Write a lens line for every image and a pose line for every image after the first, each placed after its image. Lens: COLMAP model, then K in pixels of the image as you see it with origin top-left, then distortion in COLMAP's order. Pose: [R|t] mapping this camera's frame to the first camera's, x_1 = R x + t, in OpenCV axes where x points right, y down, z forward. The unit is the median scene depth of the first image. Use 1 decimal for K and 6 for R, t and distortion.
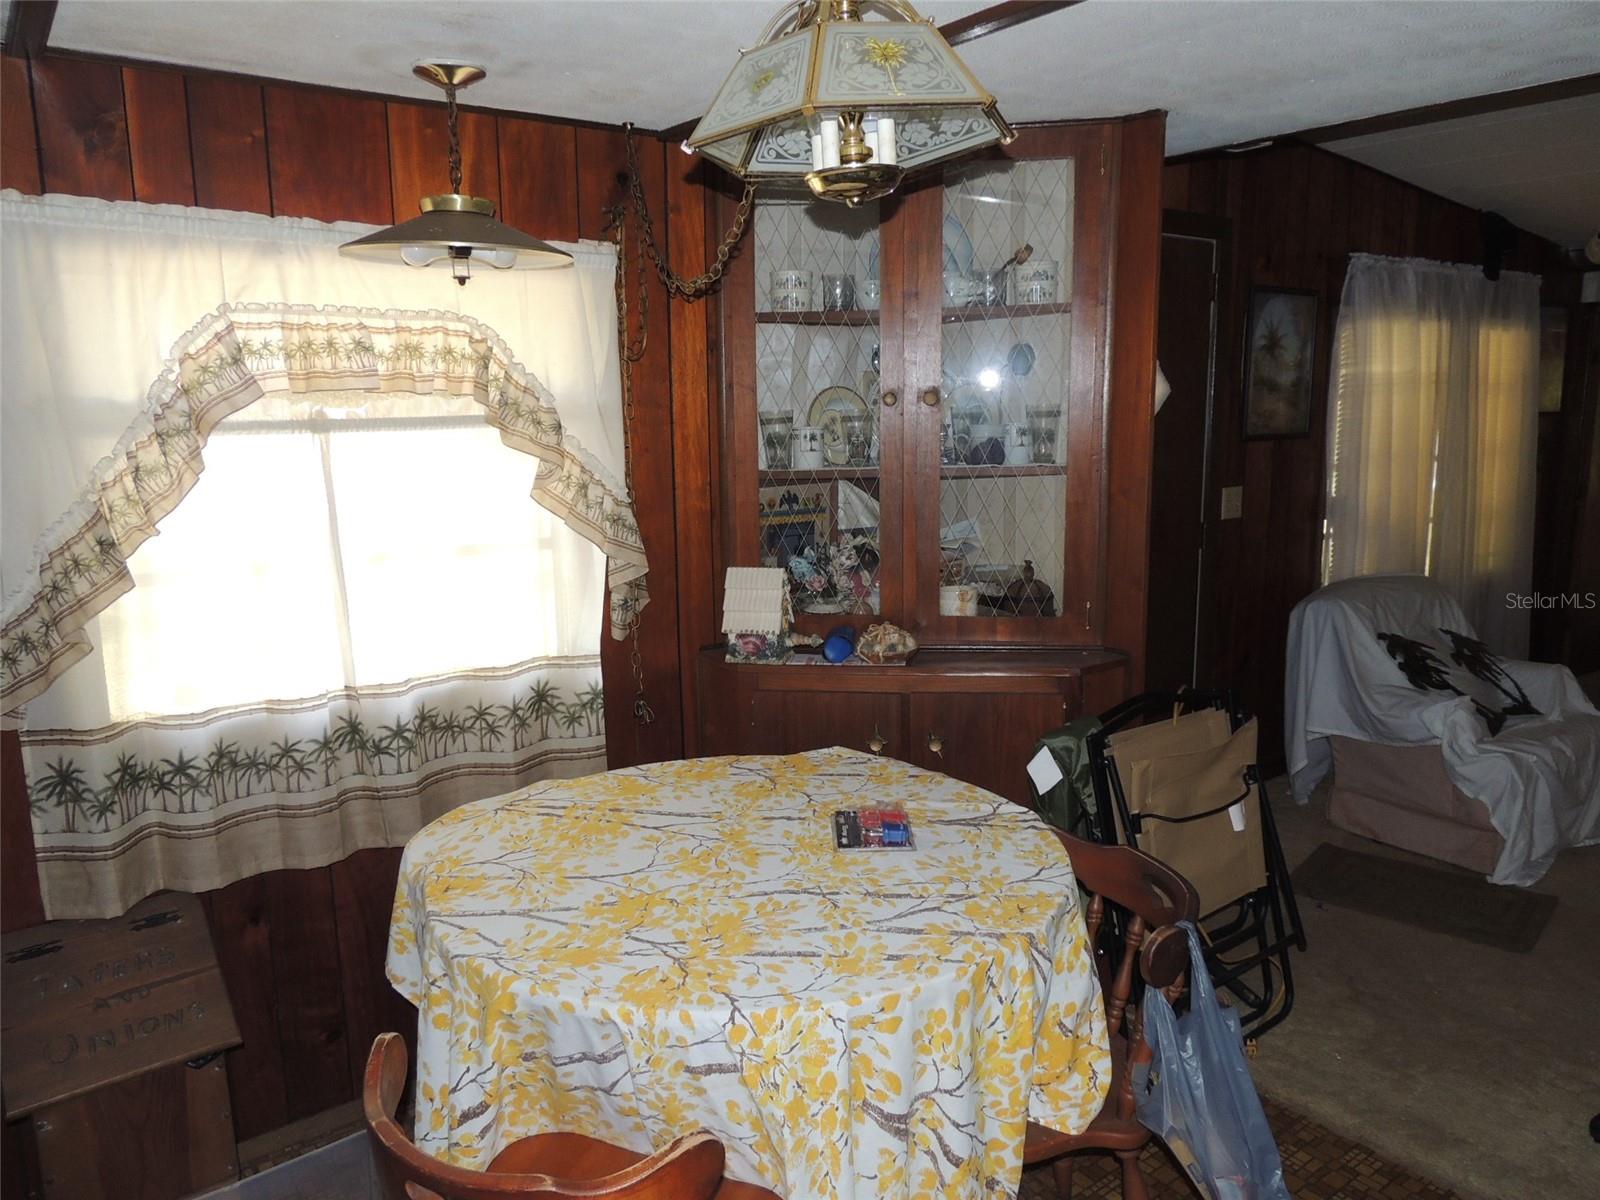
lens RADIAL K [[1138.2, 0, 815.6], [0, 1138.2, 603.9], [0, 0, 1]] dist [-0.021971, 0.002137]
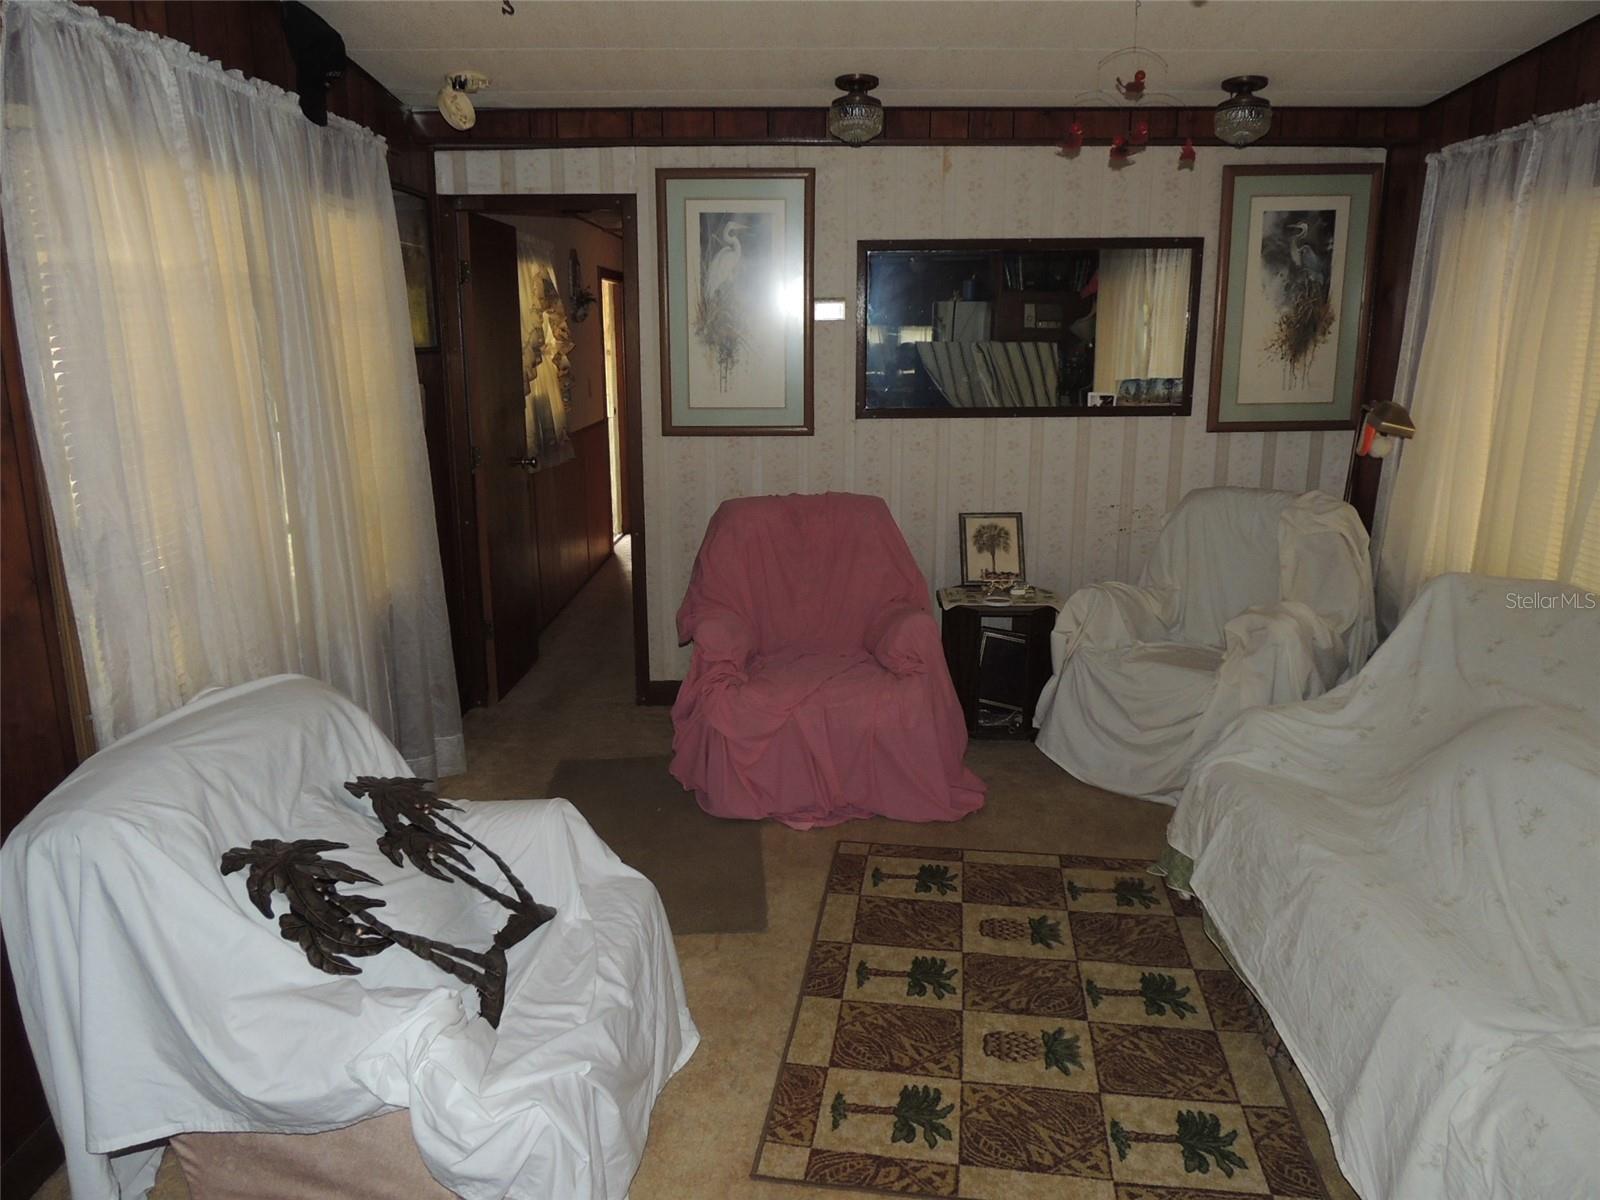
lens RADIAL K [[1138.2, 0, 810.9], [0, 1138.2, 594.3], [0, 0, 1]] dist [-0.021971, 0.002137]
pose [[0.596158, -0.167358, 0.785231, 0.336026], [0.132843, 0.985114, 0.109103, -0.100203], [-0.791801, 0.039270, 0.609516, 0.601143]]
